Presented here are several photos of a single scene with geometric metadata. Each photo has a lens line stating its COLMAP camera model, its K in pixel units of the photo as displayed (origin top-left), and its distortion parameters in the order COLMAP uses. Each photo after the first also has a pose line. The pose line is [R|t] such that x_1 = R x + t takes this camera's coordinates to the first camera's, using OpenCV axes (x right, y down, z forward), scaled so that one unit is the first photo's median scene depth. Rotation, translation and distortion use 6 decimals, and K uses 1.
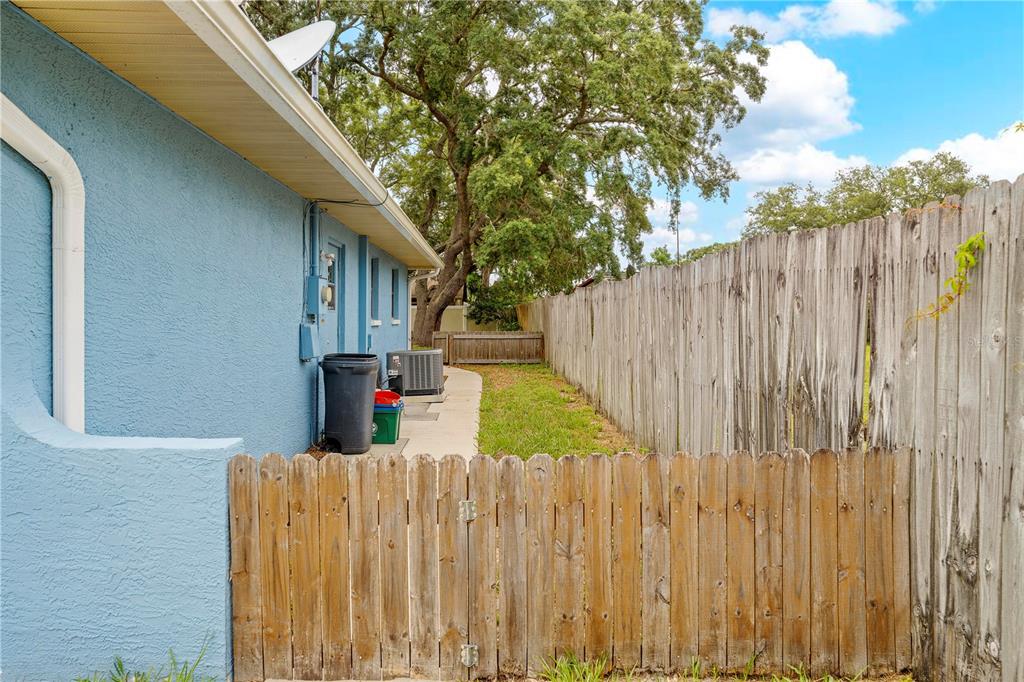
lens RADIAL K [[699.8, 0, 511.8], [0, 699.8, 321.8], [0, 0, 1]] dist [0.001809, 0.001648]
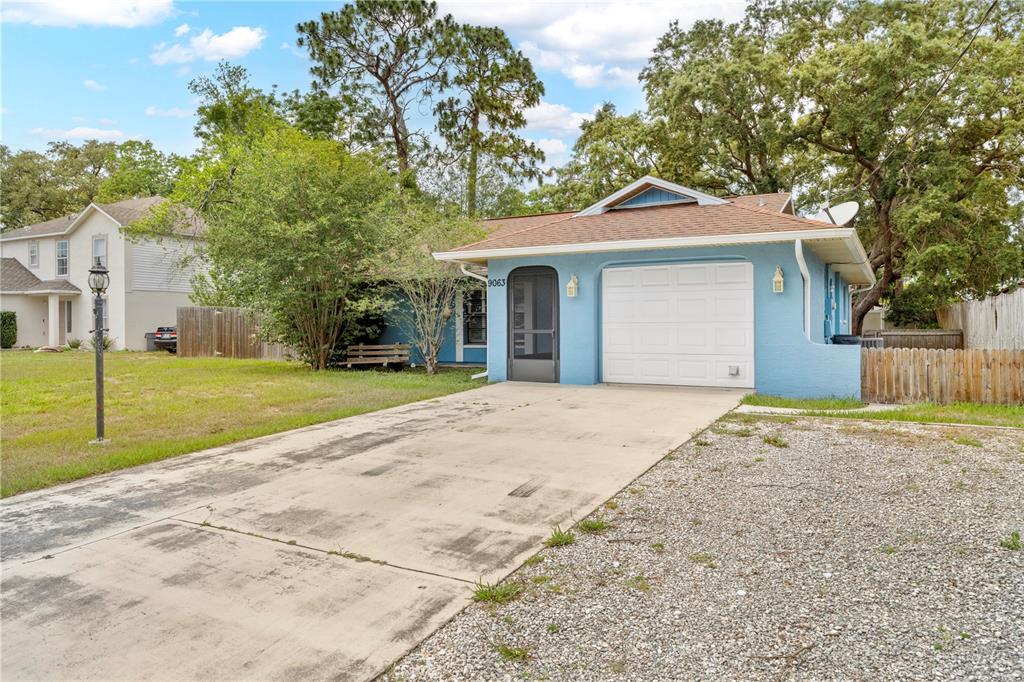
lens RADIAL K [[699.8, 0, 511.8], [0, 699.8, 321.8], [0, 0, 1]] dist [0.001809, 0.001648]
pose [[0.859981, -0.010281, -0.510223, -0.027608], [0.005248, 0.999922, -0.011302, 0.032499], [0.510299, 0.007041, 0.859968, -1.568026]]
